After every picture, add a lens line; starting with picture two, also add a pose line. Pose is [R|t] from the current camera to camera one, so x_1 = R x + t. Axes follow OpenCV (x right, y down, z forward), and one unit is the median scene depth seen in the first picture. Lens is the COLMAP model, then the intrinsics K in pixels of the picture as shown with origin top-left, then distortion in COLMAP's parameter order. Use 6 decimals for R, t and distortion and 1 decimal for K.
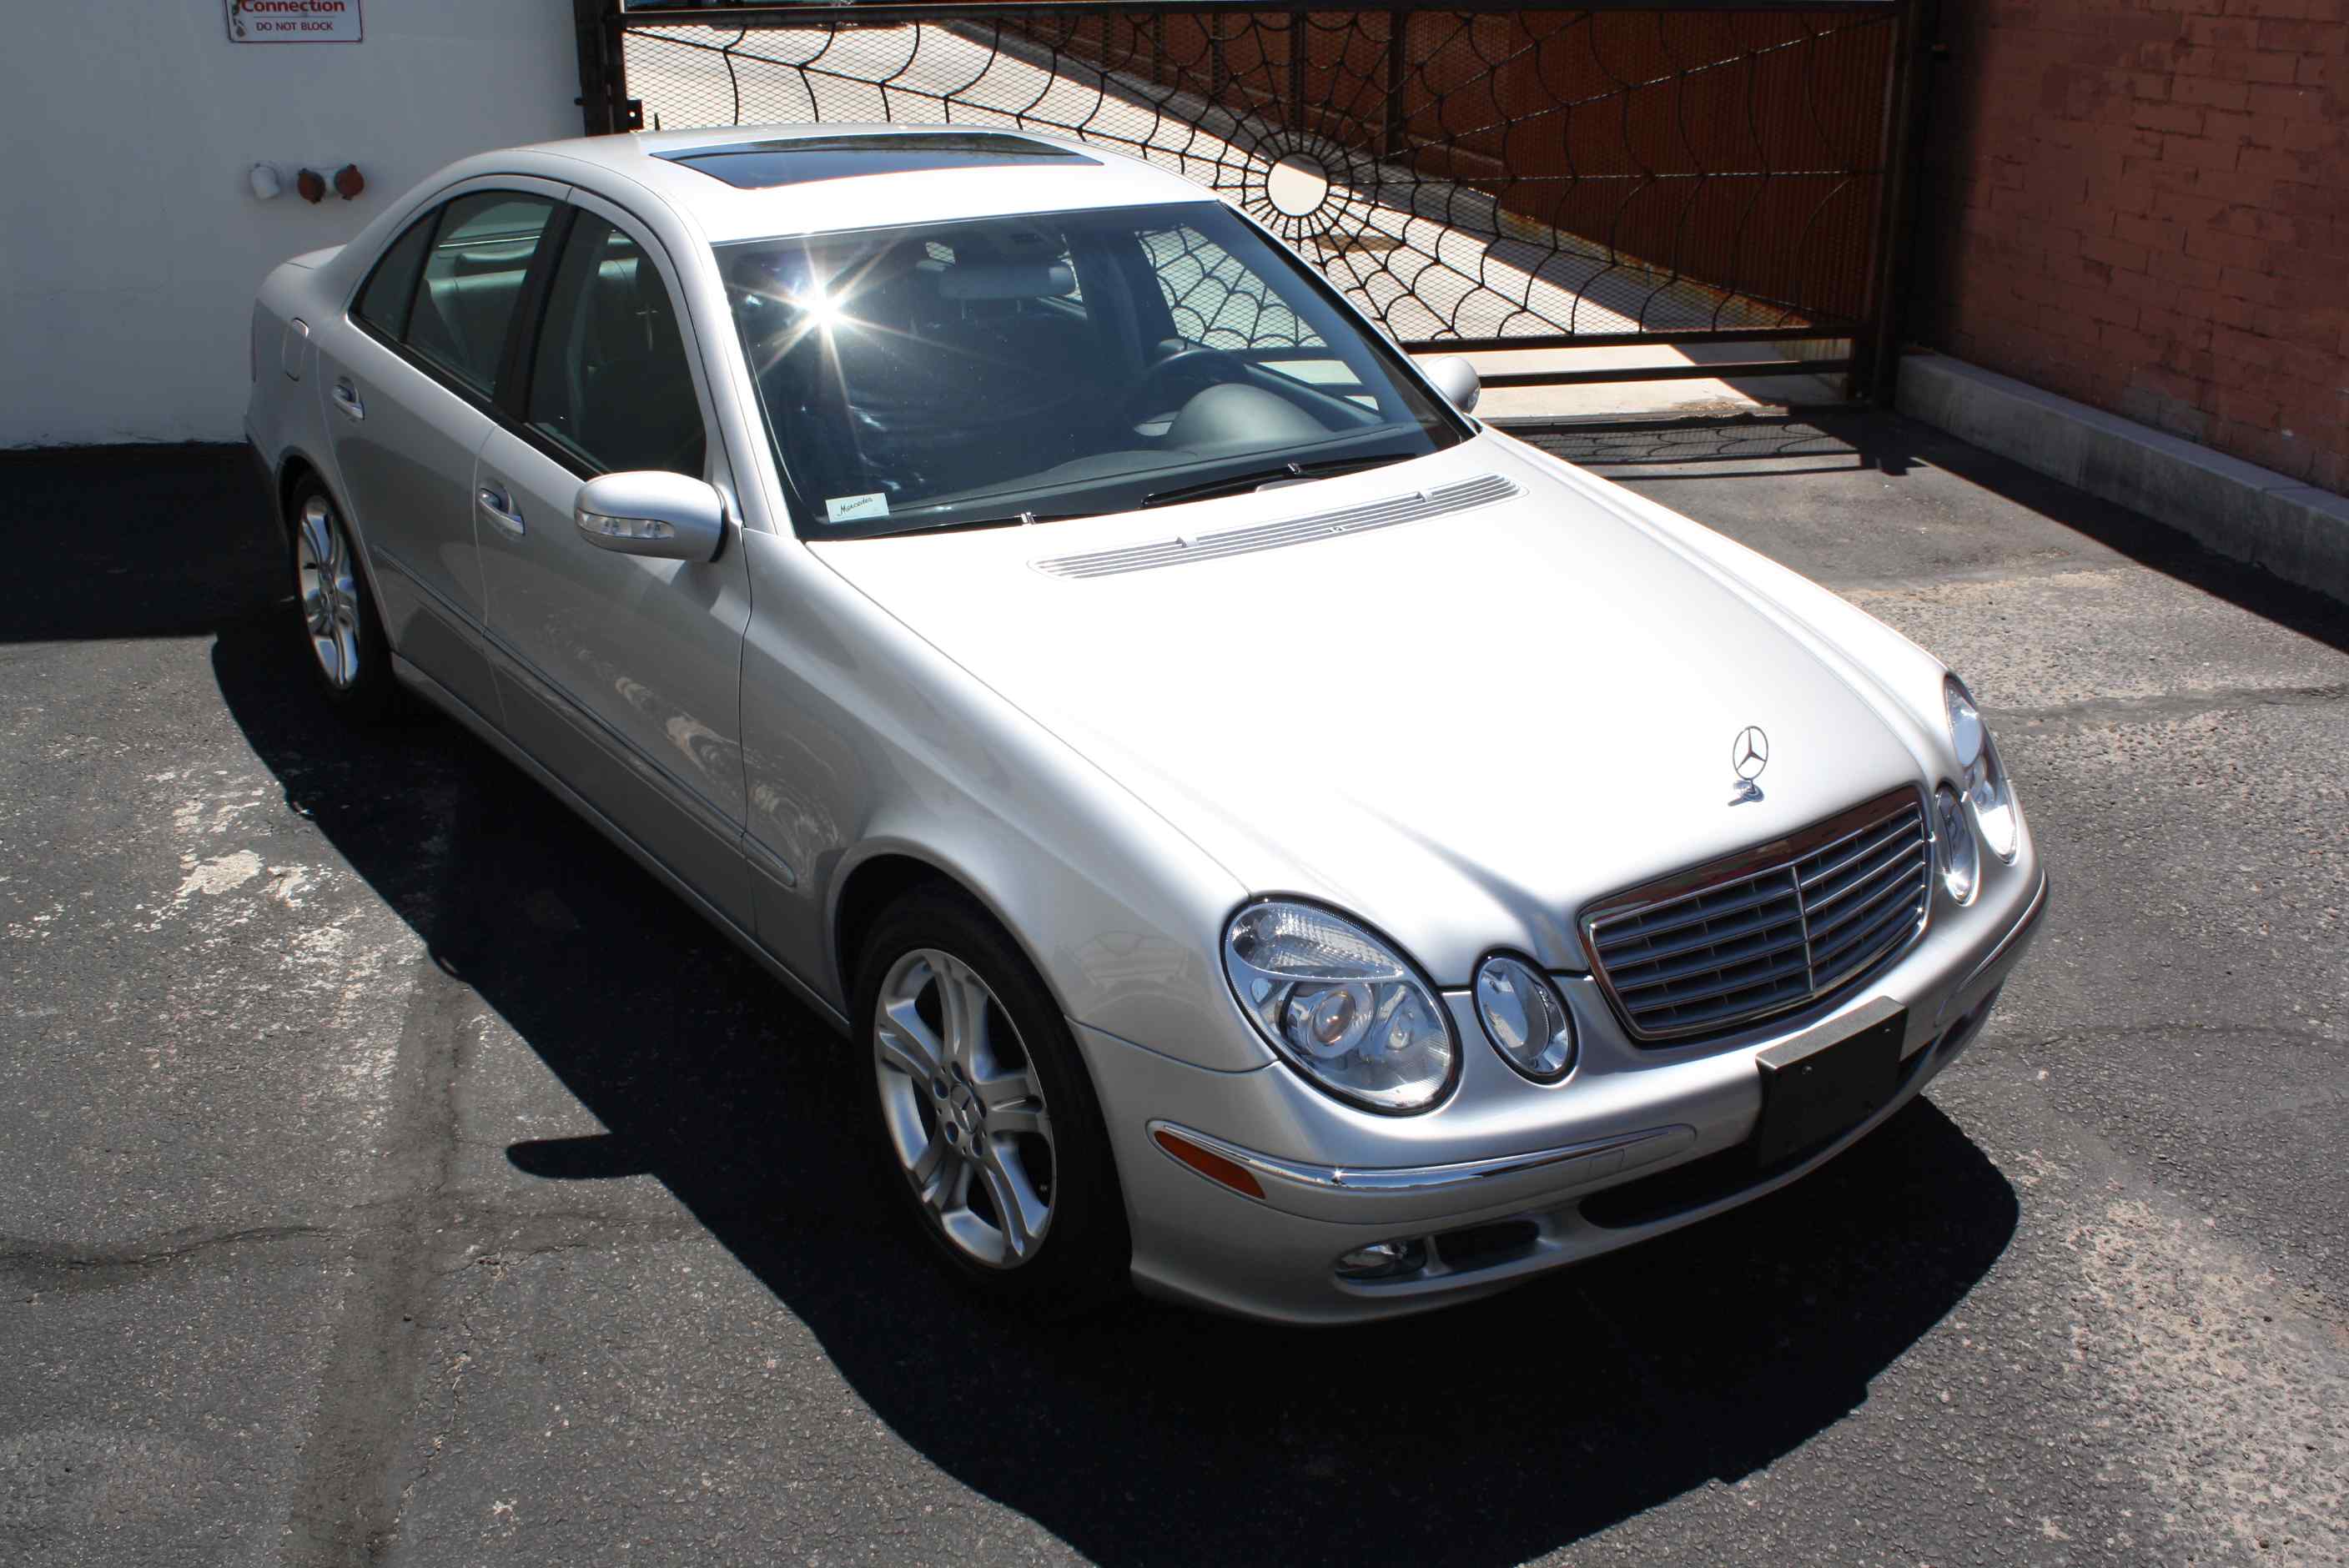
lens RADIAL K [[2181.6, 0, 1186.0], [0, 2181.6, 783.3], [0, 0, 1]] dist [-0.148957, 0.141242]
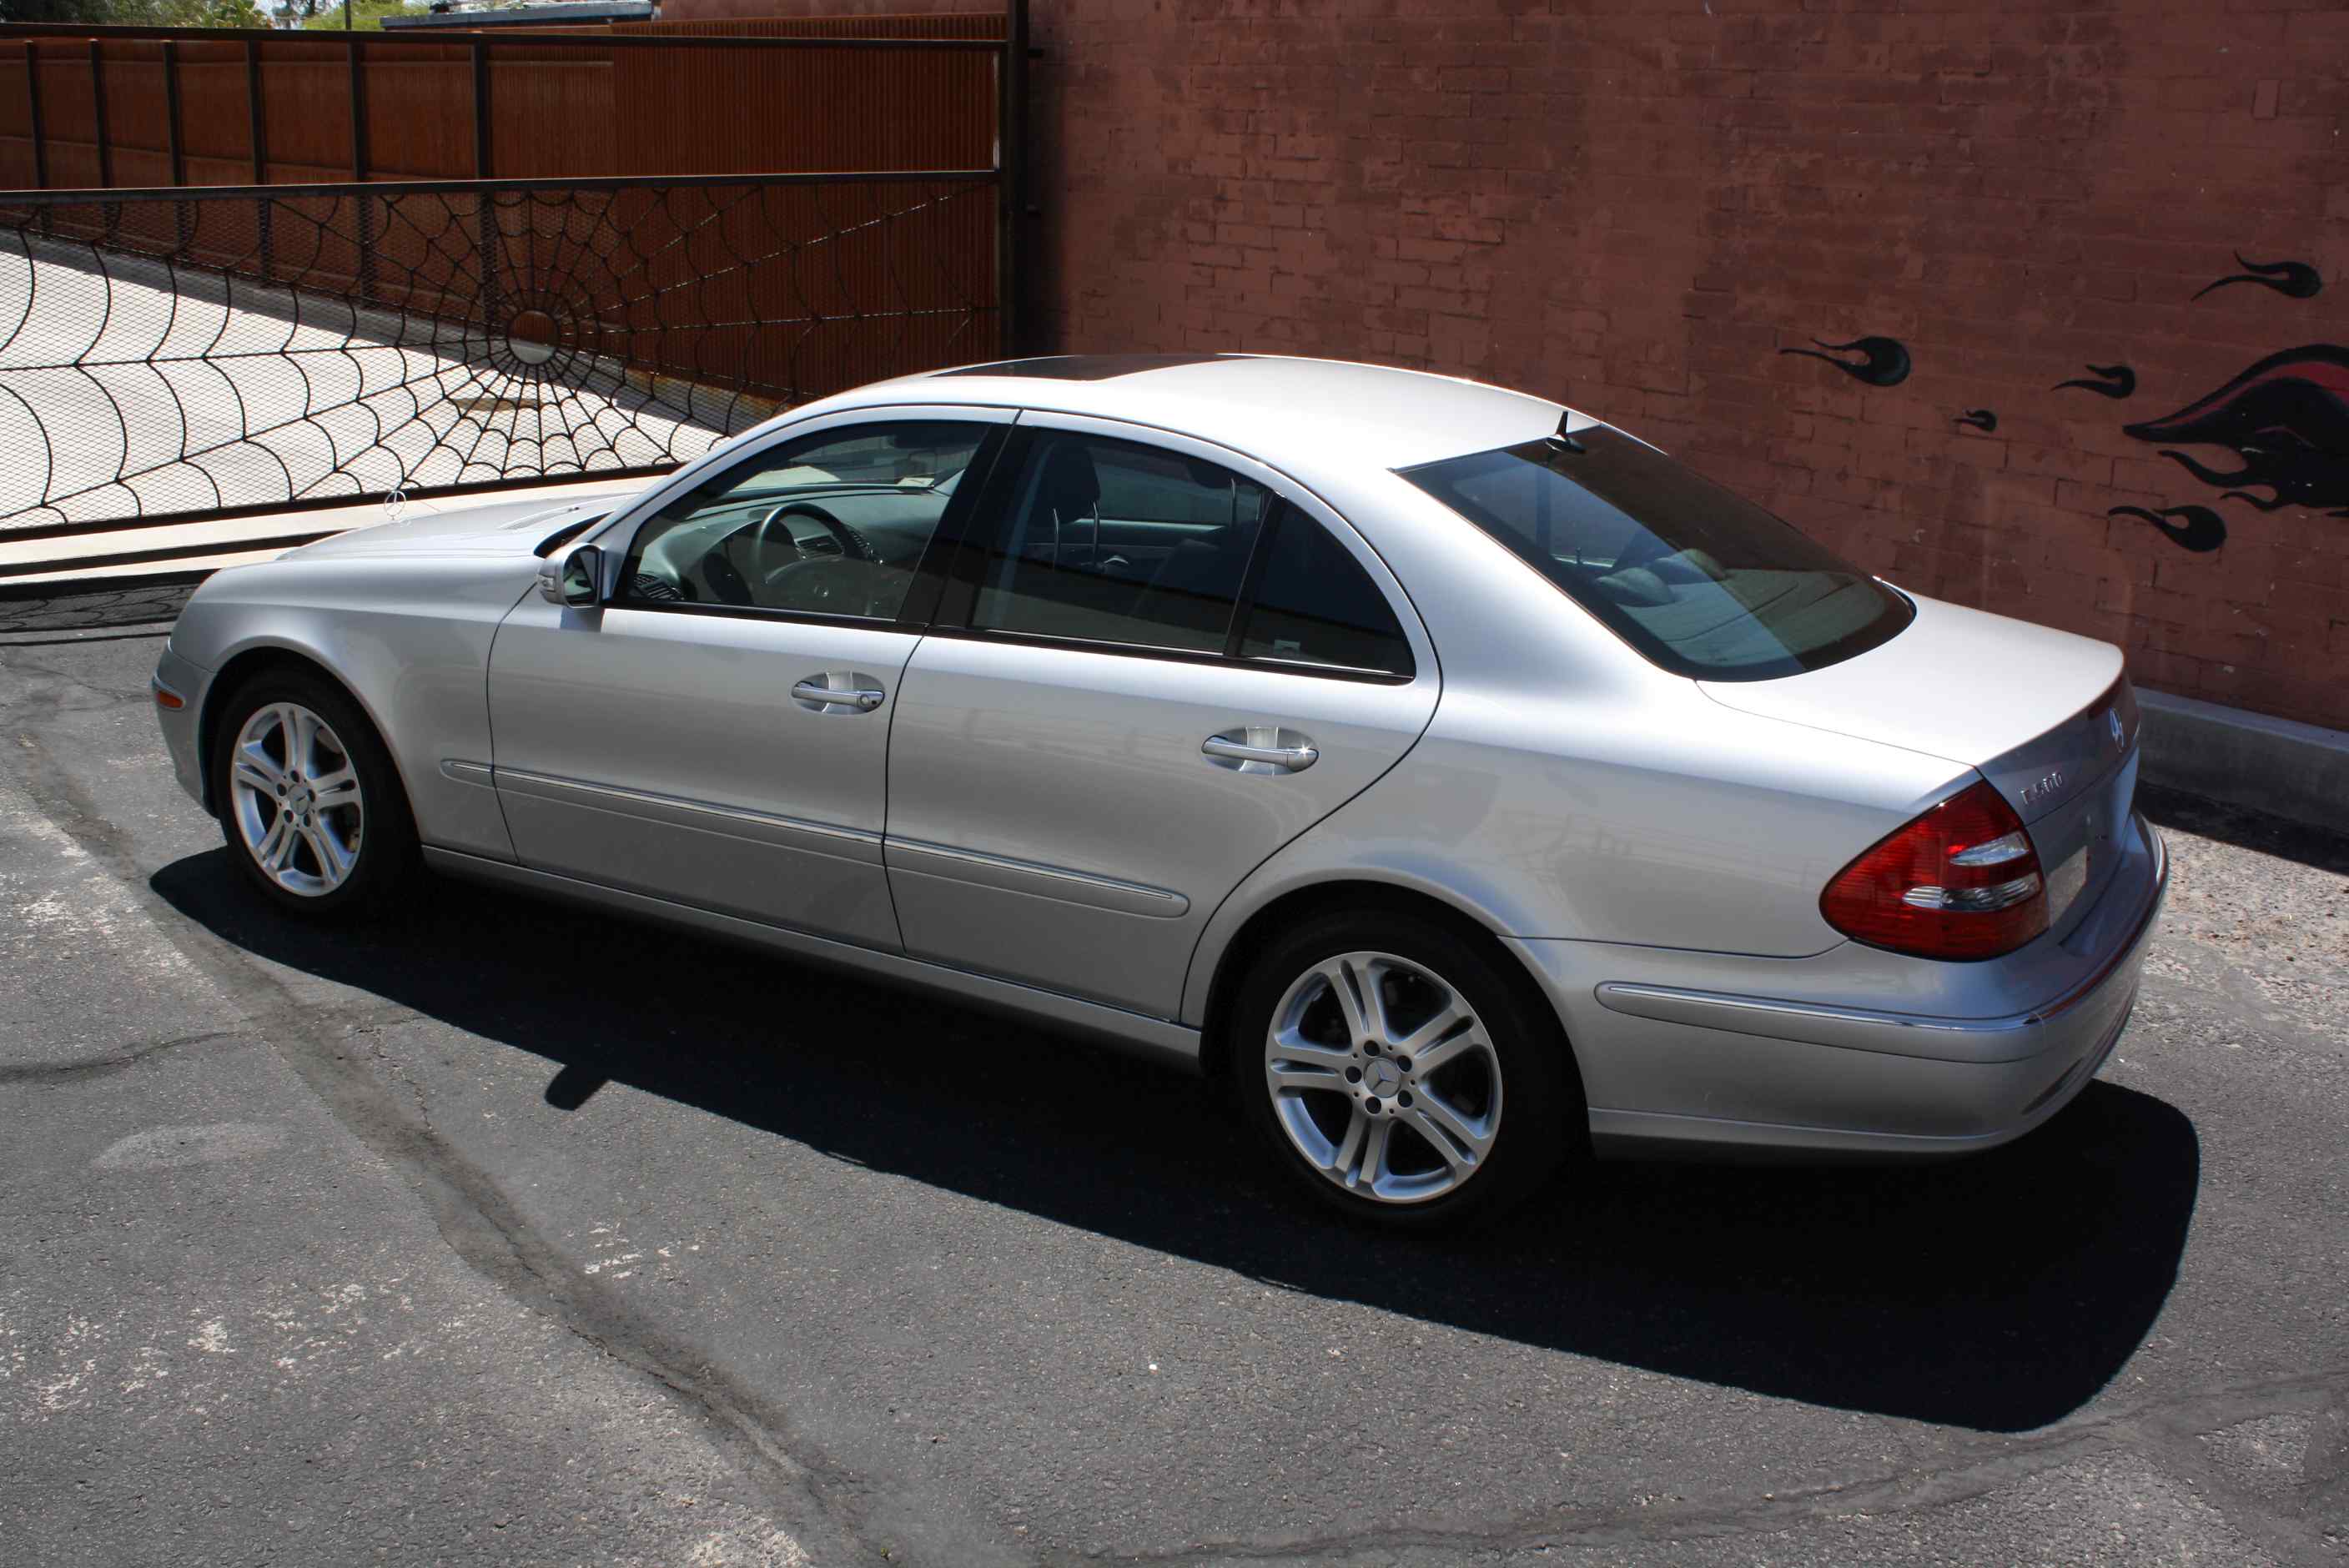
lens RADIAL K [[2406.6, 0, 1179.1], [0, 2406.6, 775.1], [0, 0, 1]] dist [-0.132879, 0.148189]
pose [[0.903983, -0.101386, 0.415374, -0.311993], [0.143750, 0.986996, -0.071936, 0.161979], [-0.402680, 0.124739, 0.906802, -0.450576]]
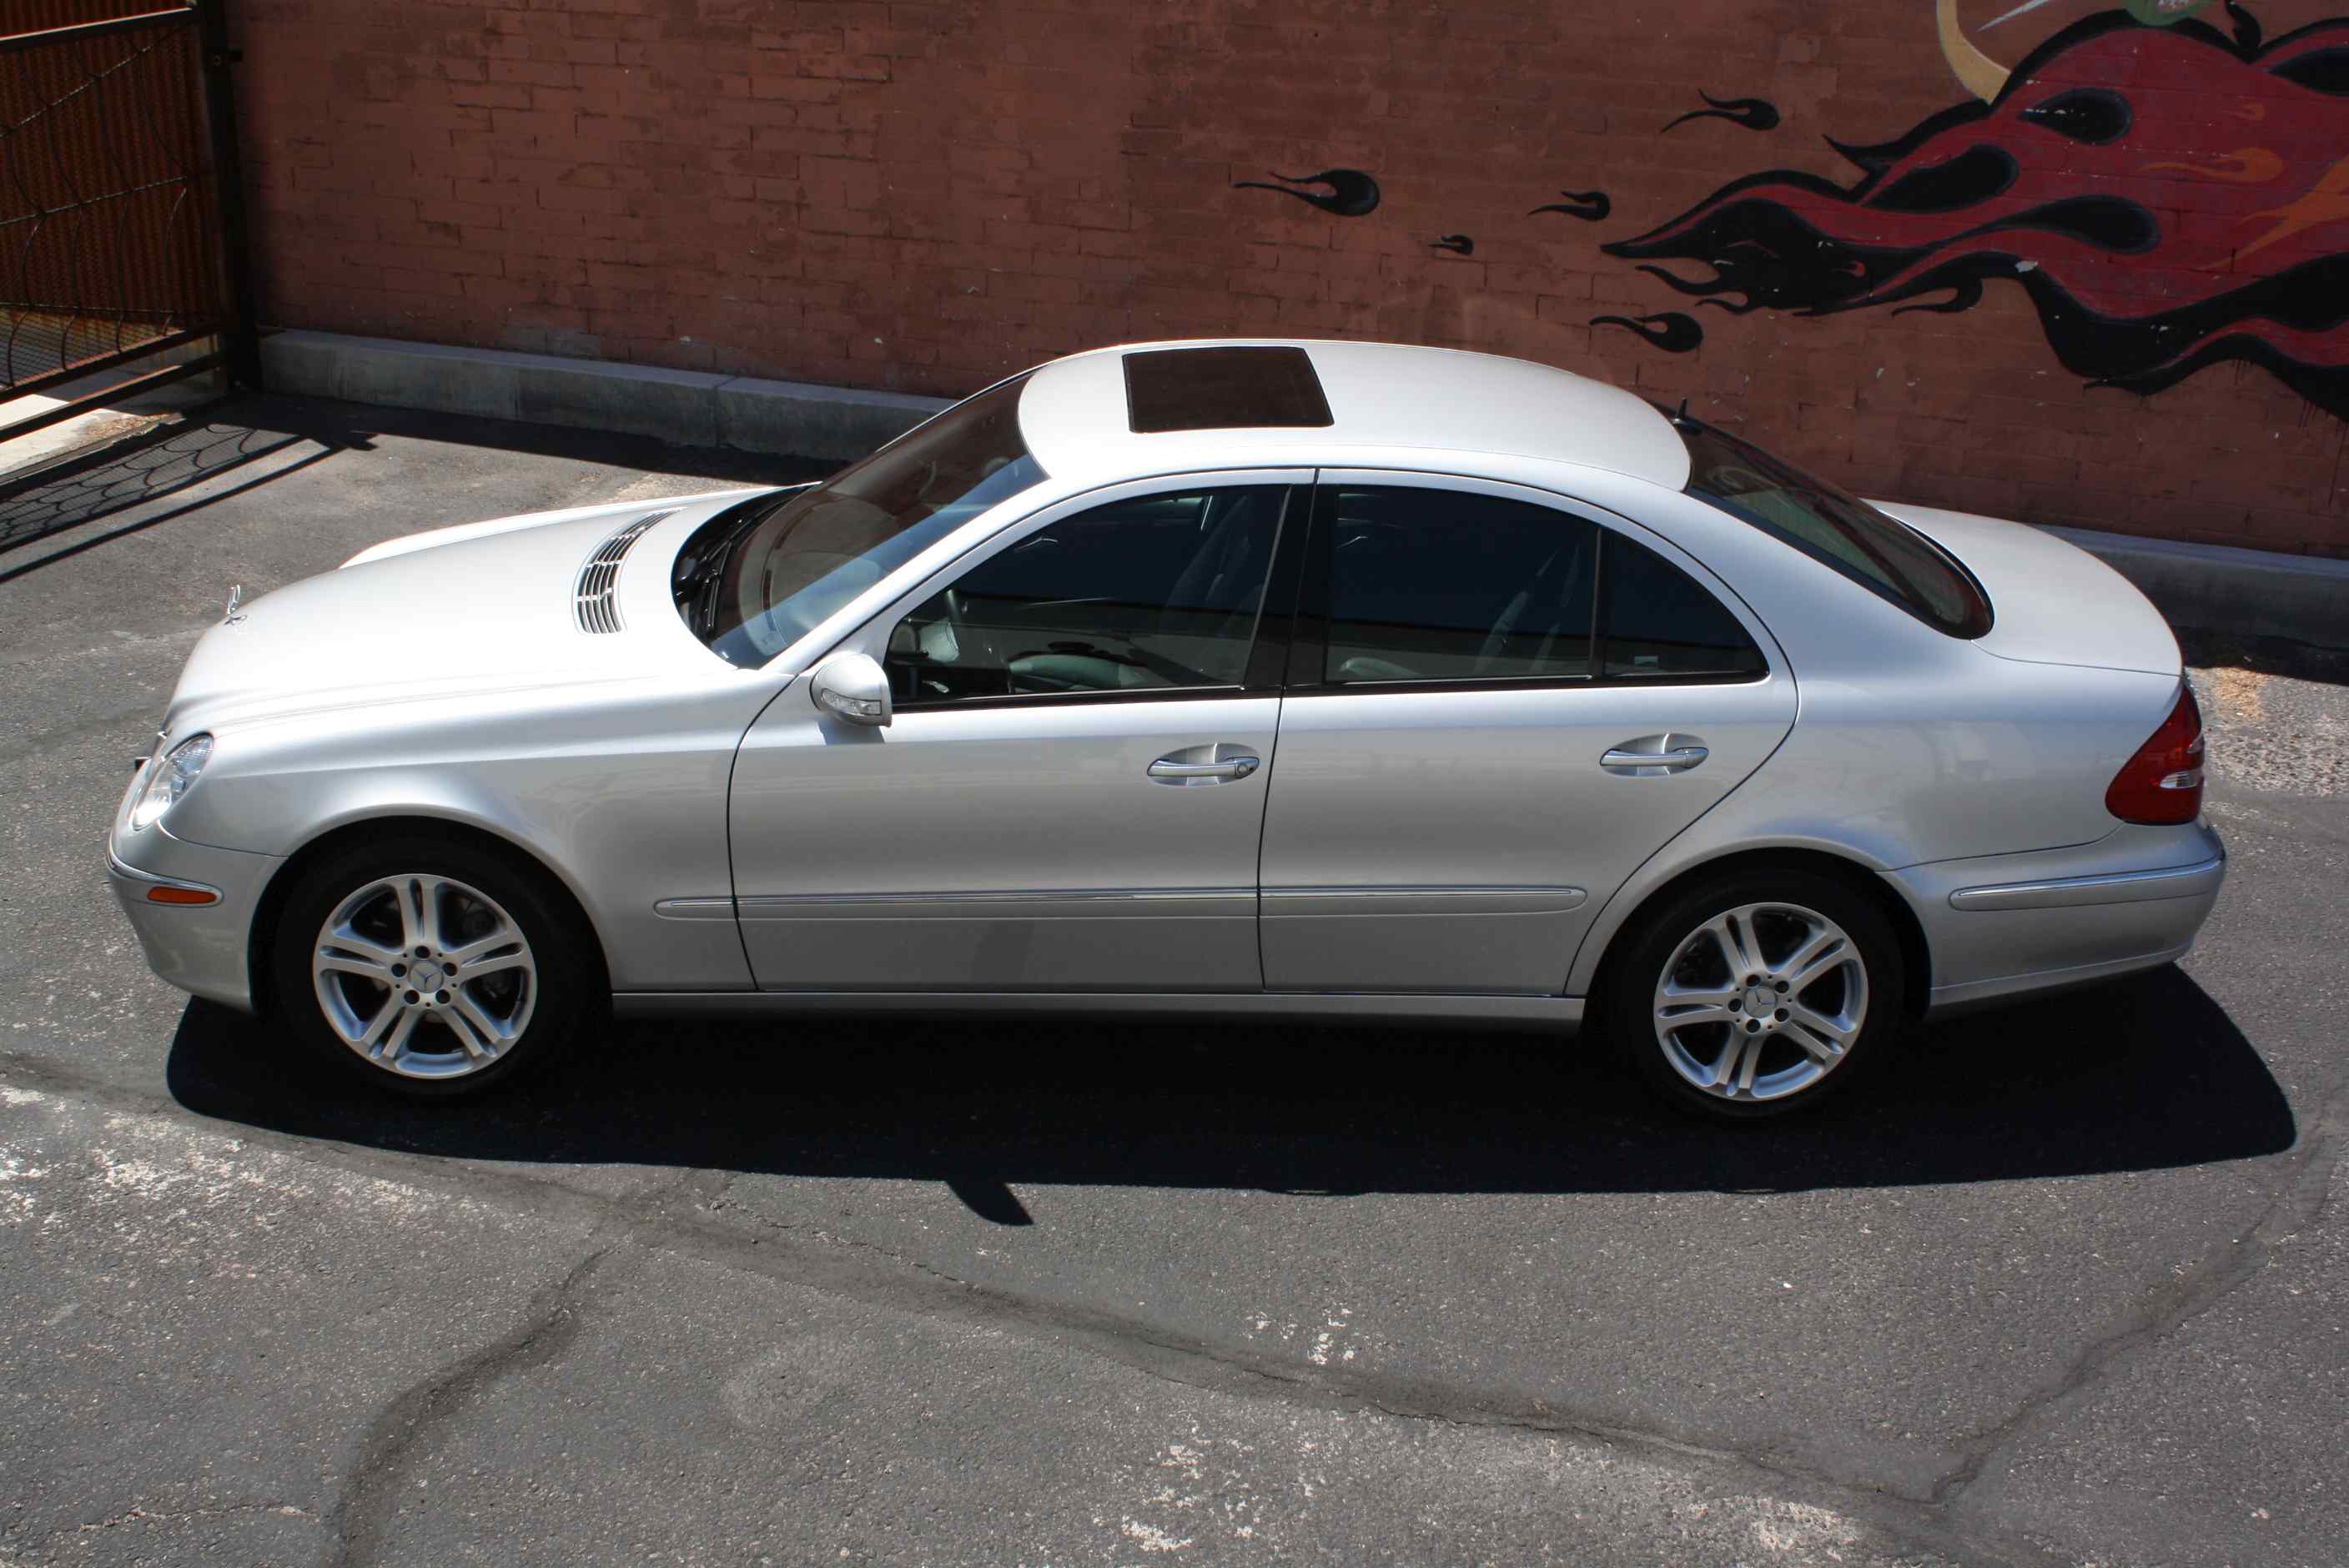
lens RADIAL K [[2683.2, 0, 1178.1], [0, 2683.2, 782.2], [0, 0, 1]] dist [-0.114661, 0.159977]
pose [[0.535260, -0.311212, 0.785267, -0.924502], [0.295969, 0.939817, 0.170722, -0.150744], [-0.791138, 0.141034, 0.595156, -0.177757]]
